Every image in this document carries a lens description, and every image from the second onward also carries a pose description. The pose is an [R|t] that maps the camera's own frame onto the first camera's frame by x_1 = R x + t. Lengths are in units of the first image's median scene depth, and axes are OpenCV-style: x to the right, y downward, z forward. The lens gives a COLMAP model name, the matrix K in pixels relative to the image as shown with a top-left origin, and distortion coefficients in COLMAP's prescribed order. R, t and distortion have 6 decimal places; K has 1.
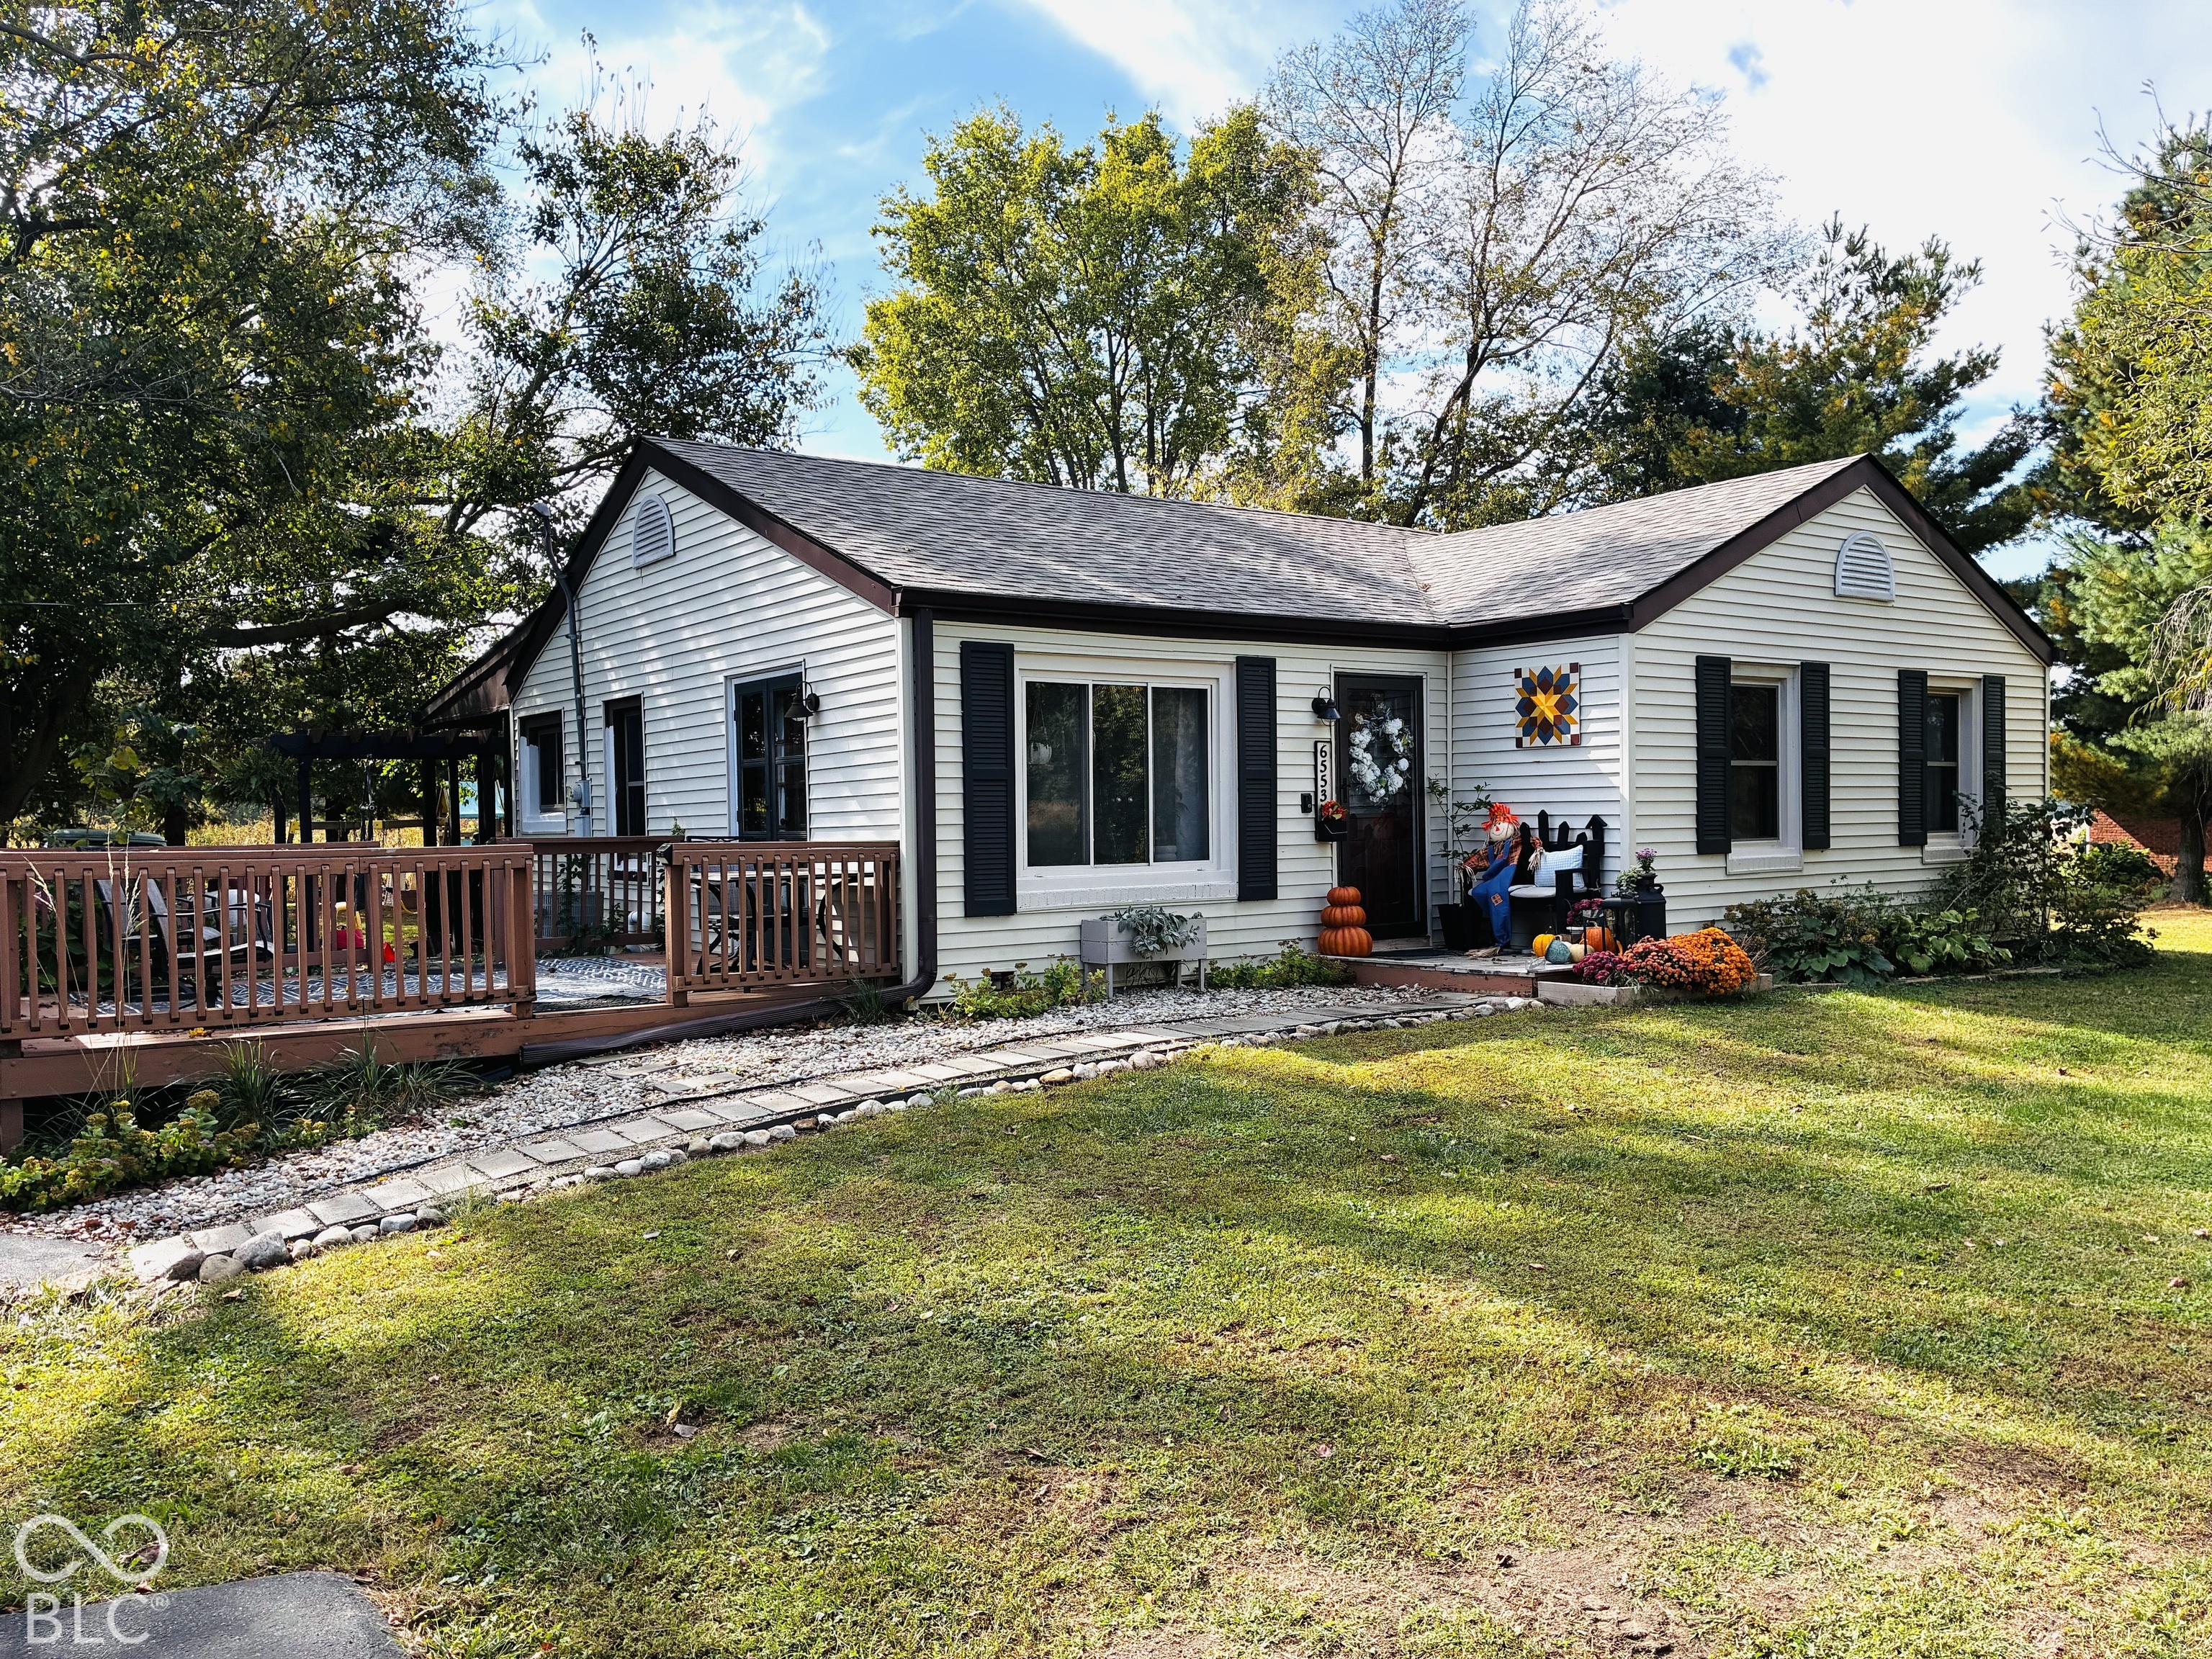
lens RADIAL K [[1654.2, 0, 1106.0], [0, 1654.2, 829.5], [0, 0, 1]] dist [0.008900, -0.001596]
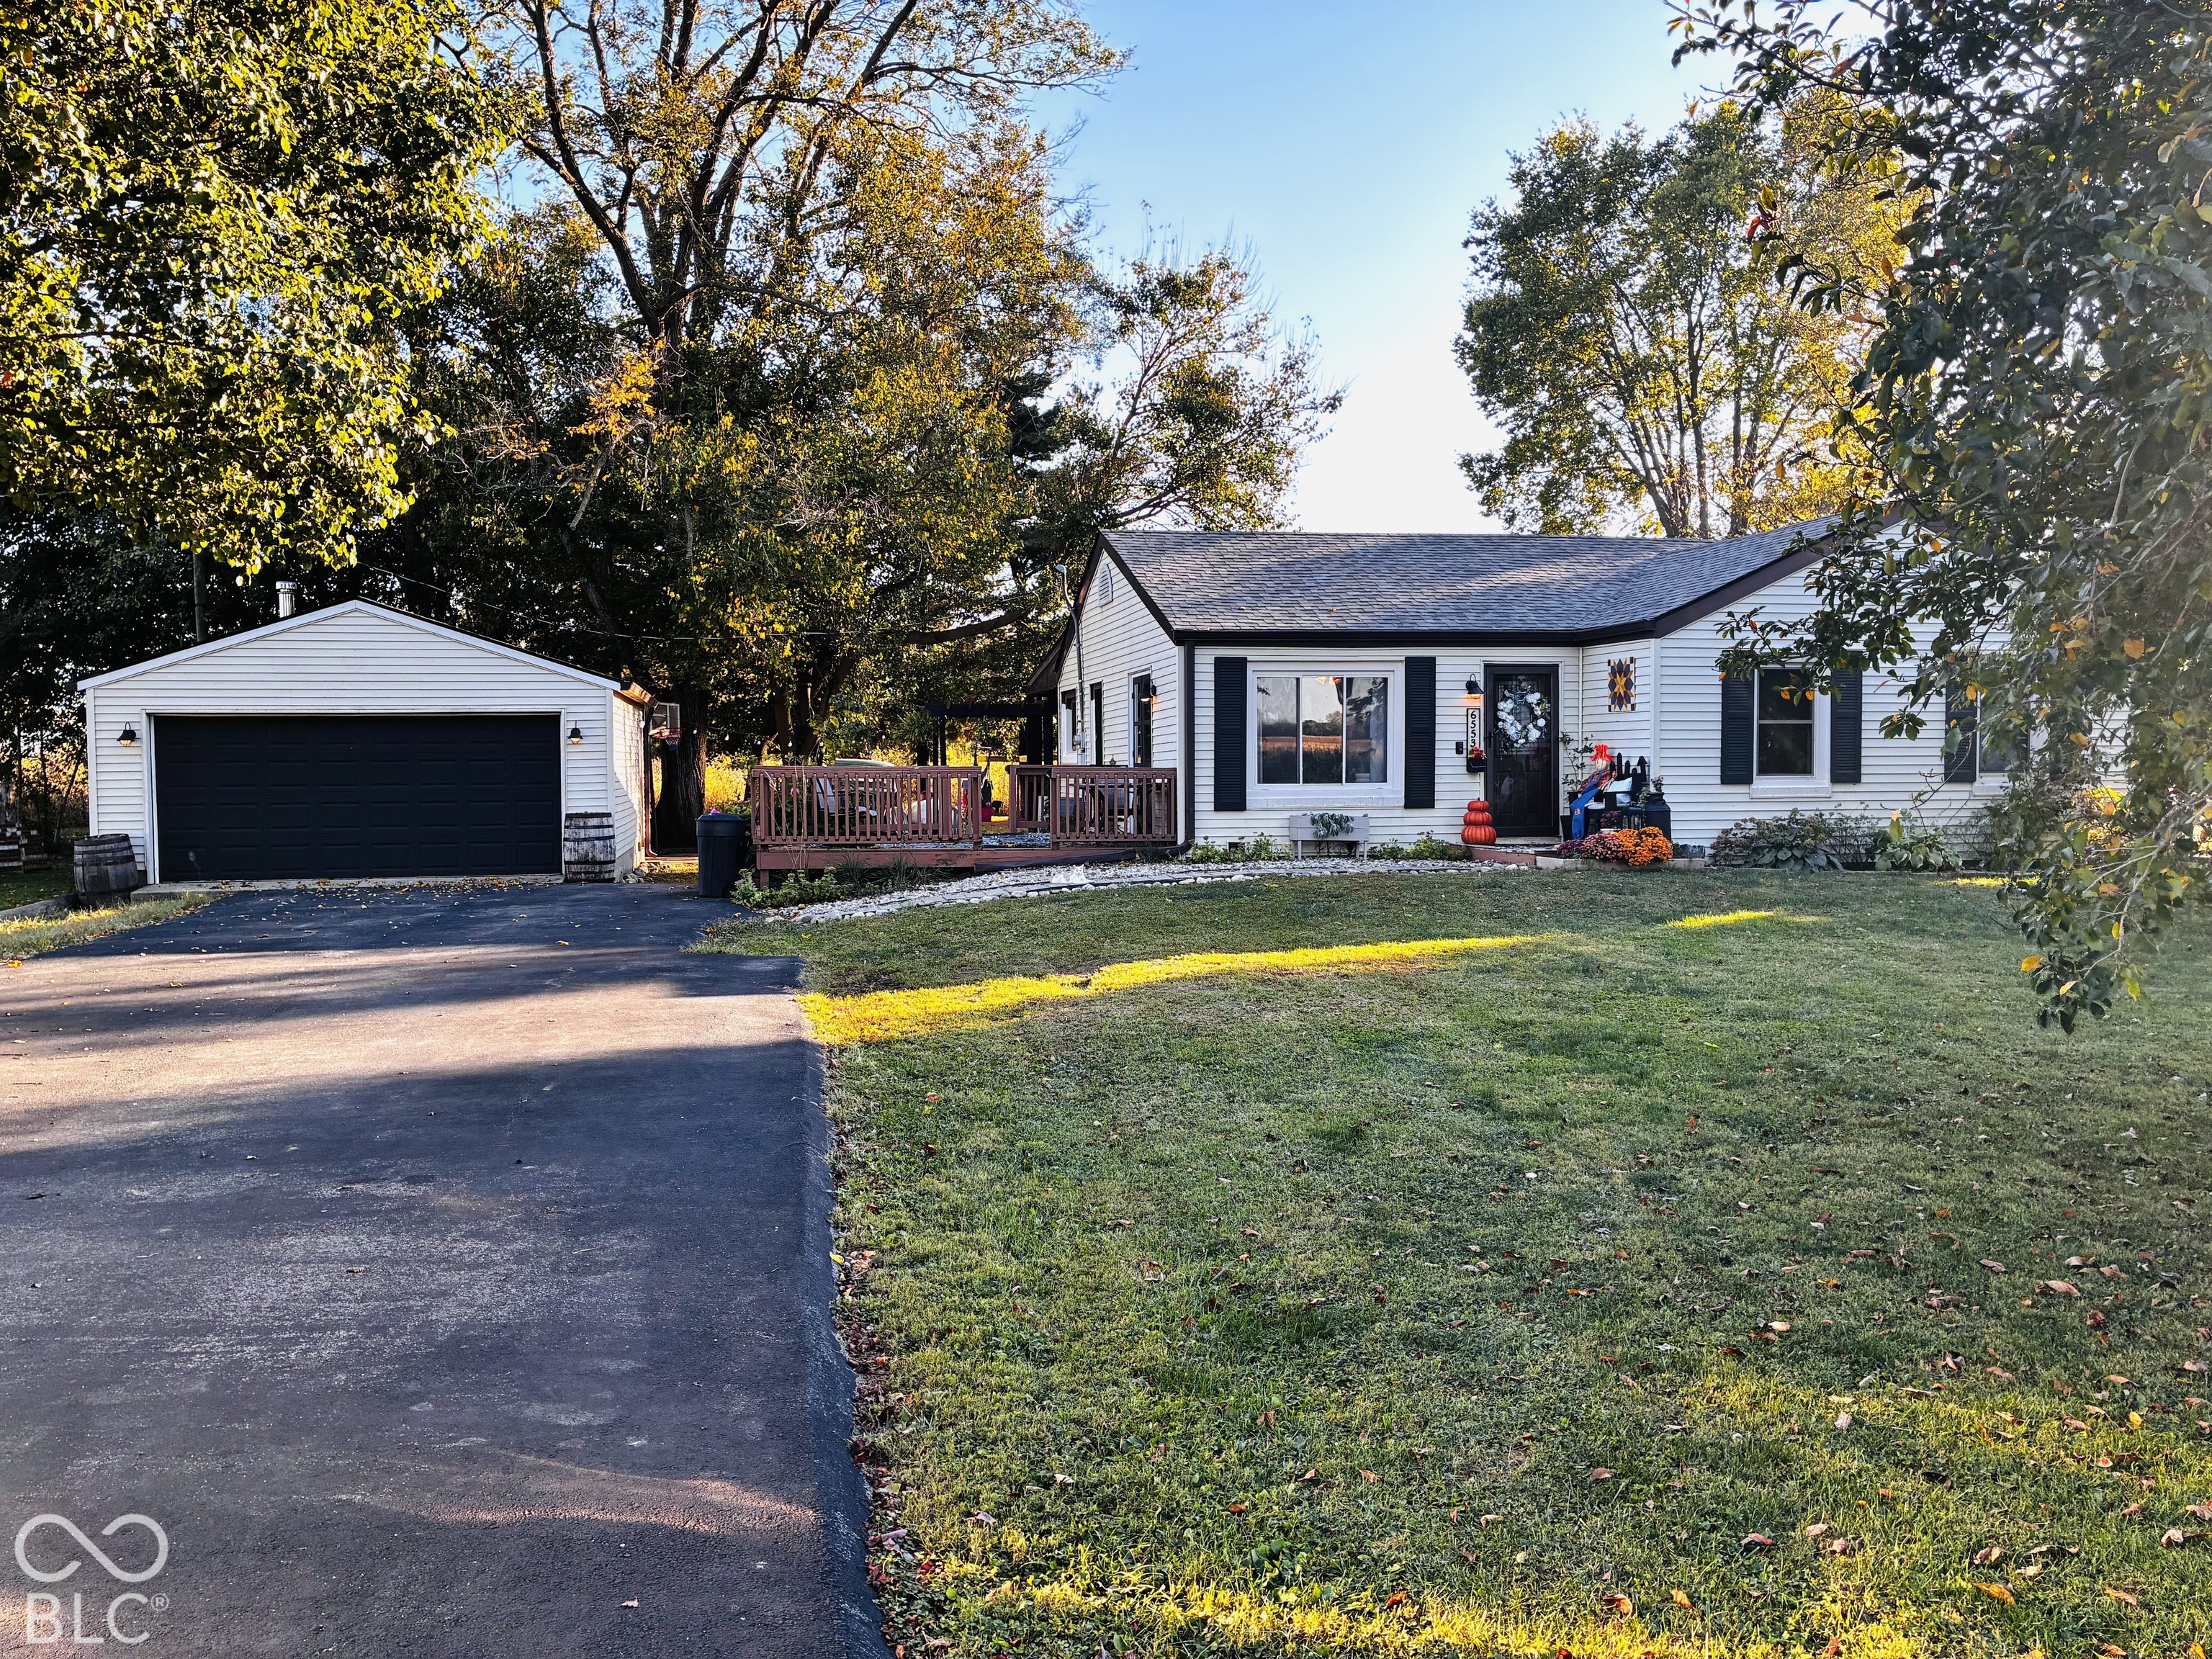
lens RADIAL K [[1654.2, 0, 1106.0], [0, 1654.2, 829.5], [0, 0, 1]] dist [0.008900, -0.001596]
pose [[0.906203, 0.027338, -0.421959, 0.483513], [-0.011500, 0.999132, 0.040036, 0.002701], [0.422687, -0.031428, 0.905730, -0.581743]]
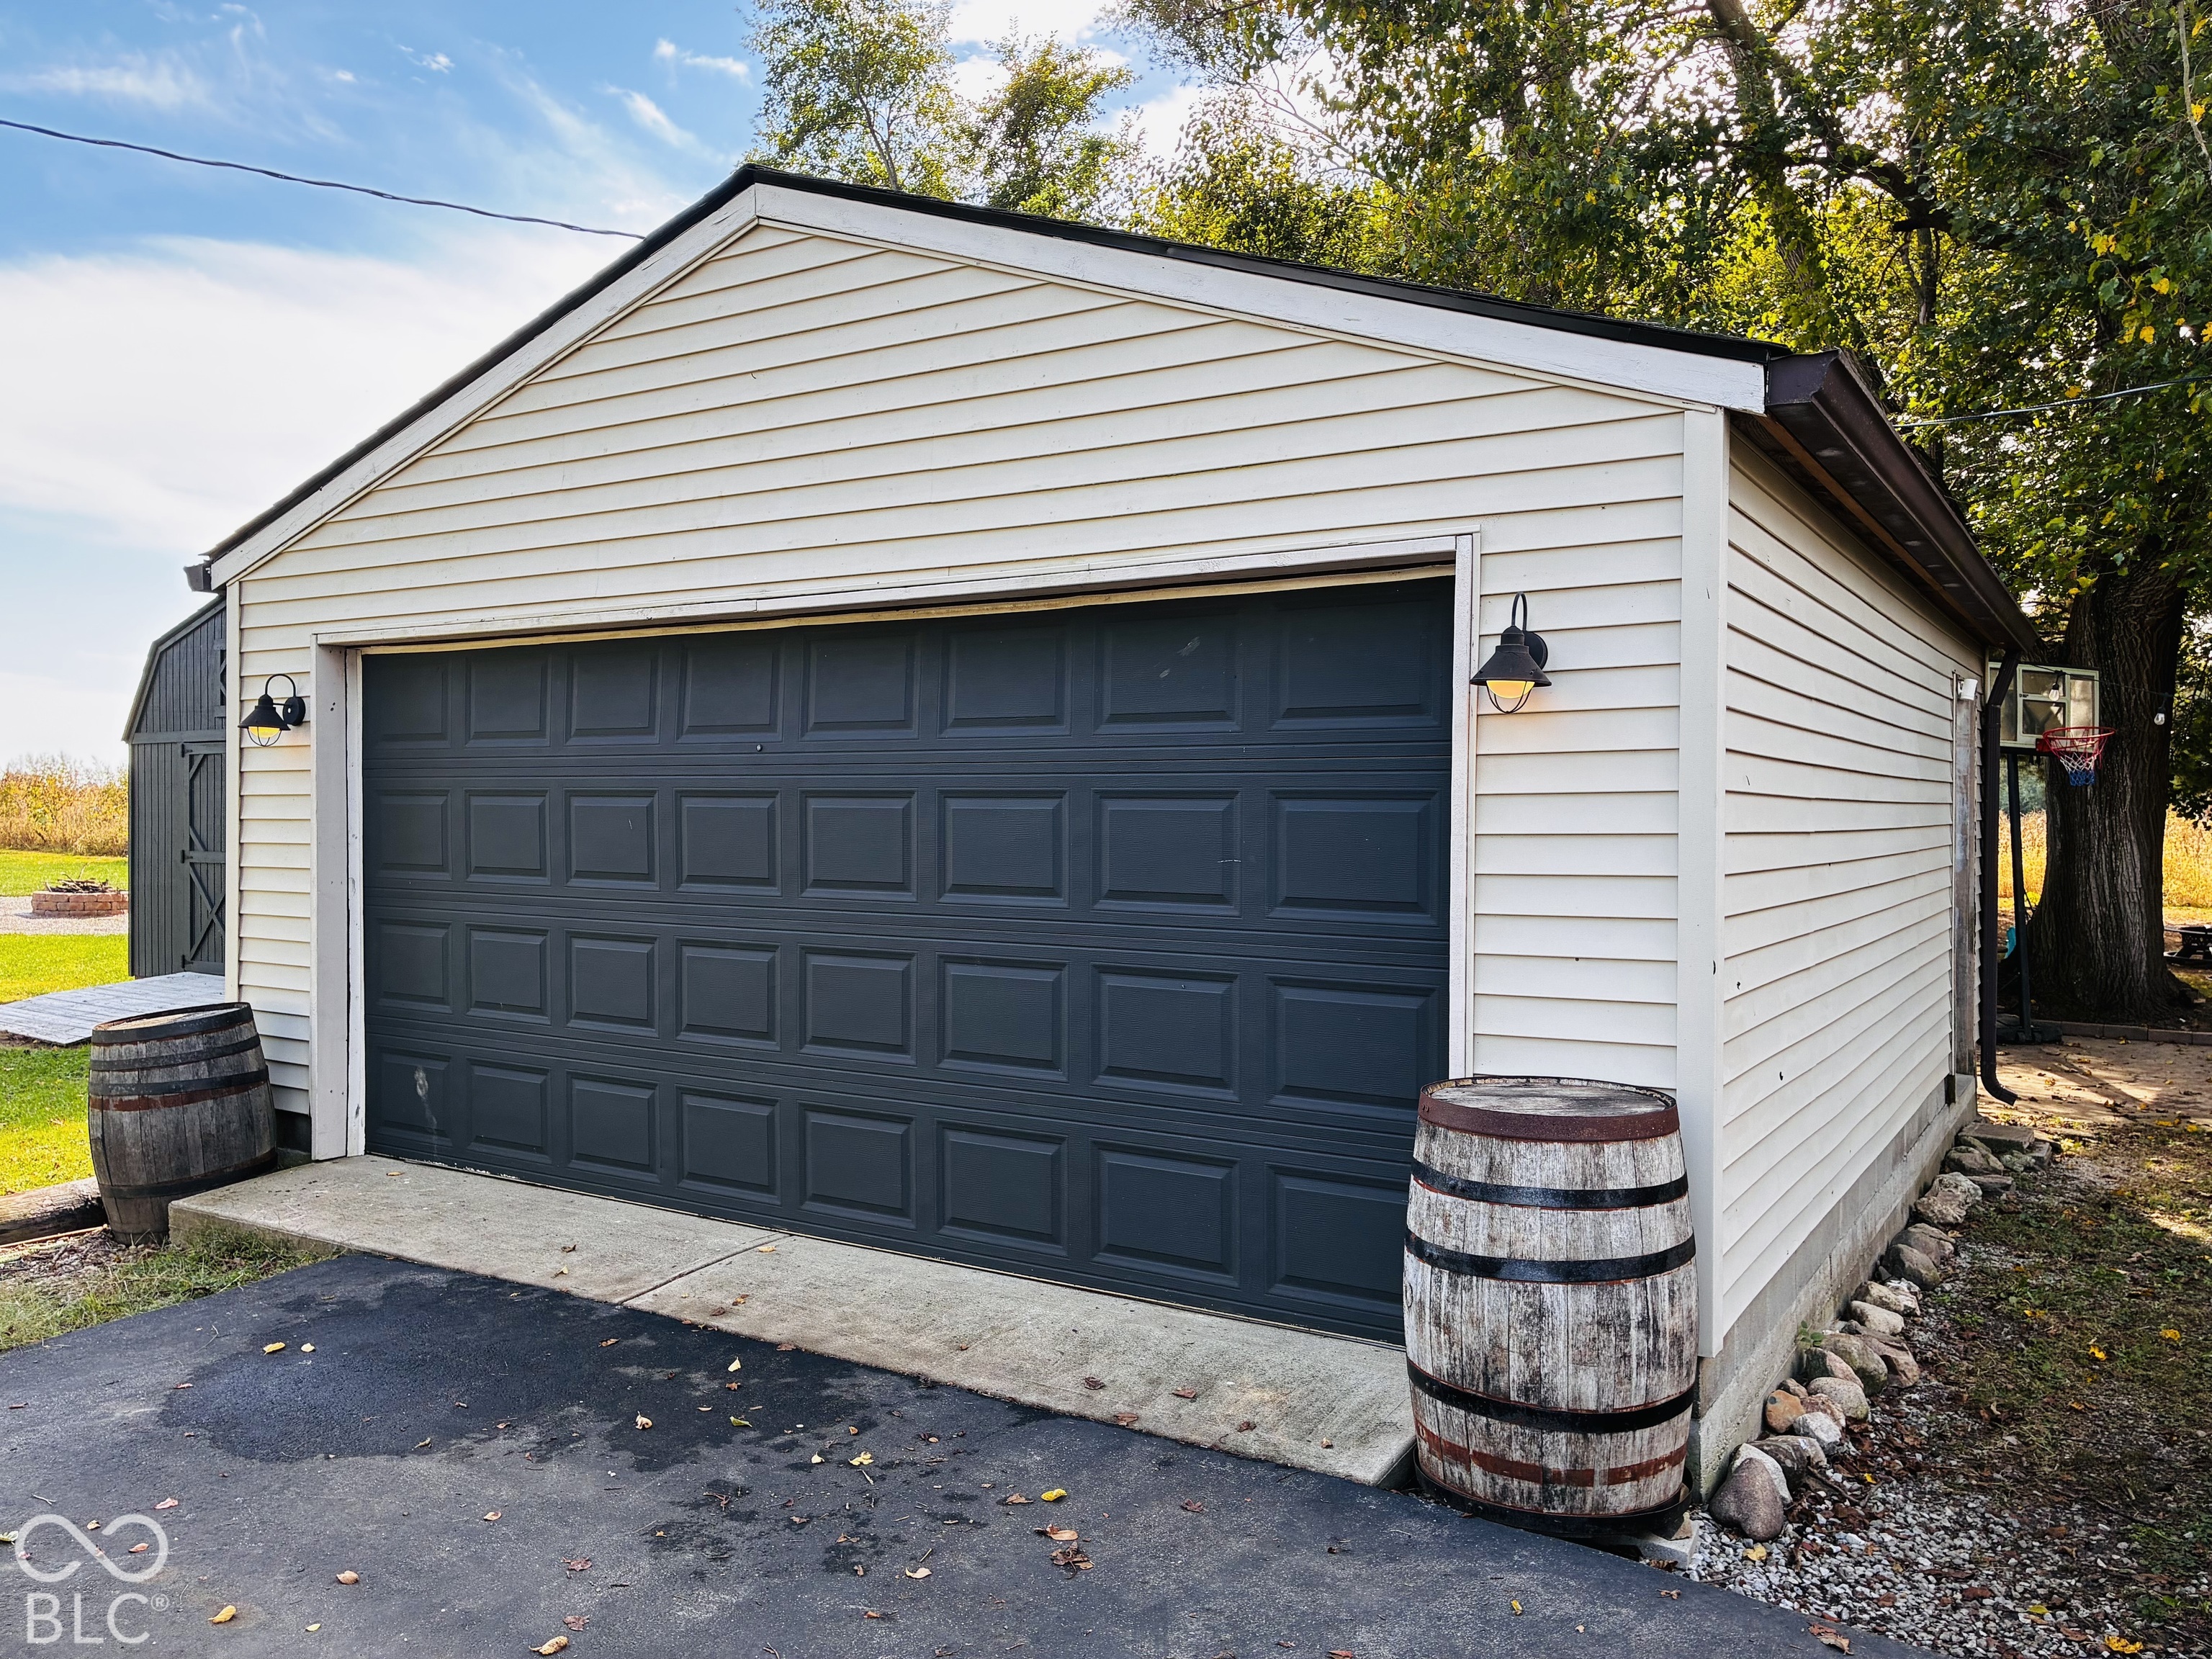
lens RADIAL K [[1654.2, 0, 1106.0], [0, 1654.2, 829.5], [0, 0, 1]] dist [0.008900, -0.001596]
pose [[0.346006, 0.028876, -0.937788, -0.305320], [-0.024294, 0.999467, 0.021812, 0.006222], [0.937918, 0.015236, 0.346523, 0.364991]]
